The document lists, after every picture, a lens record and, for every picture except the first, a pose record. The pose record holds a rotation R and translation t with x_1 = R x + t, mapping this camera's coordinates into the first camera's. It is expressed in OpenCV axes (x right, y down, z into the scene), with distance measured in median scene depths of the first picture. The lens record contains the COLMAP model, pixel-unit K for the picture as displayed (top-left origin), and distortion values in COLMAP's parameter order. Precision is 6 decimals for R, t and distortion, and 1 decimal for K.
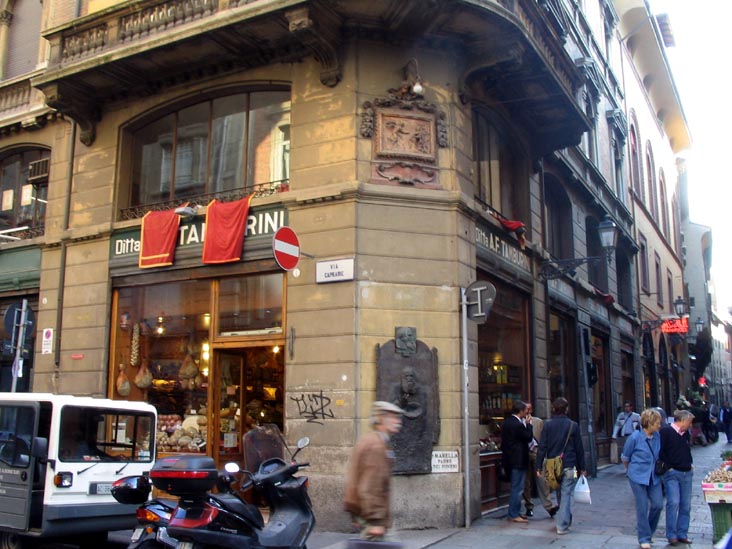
lens RADIAL K [[763.3, 0, 341.5], [0, 763.3, 278.5], [0, 0, 1]] dist [-0.180815, 0.212322]
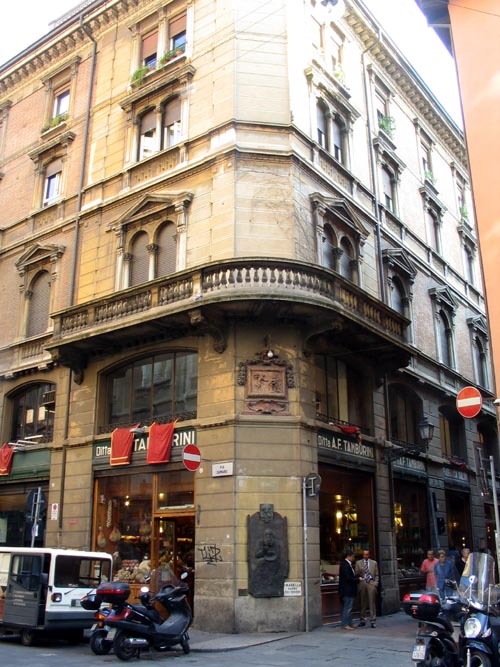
lens RADIAL K [[695.6, 0, 250.0], [0, 695.6, 333.5], [0, 0, 1]] dist [-0.180815, 0.212322]
pose [[0.992130, -0.047470, -0.115867, 0.220240], [0.031213, 0.989900, -0.138286, -0.086471], [0.121261, 0.133581, 0.983591, -0.452636]]
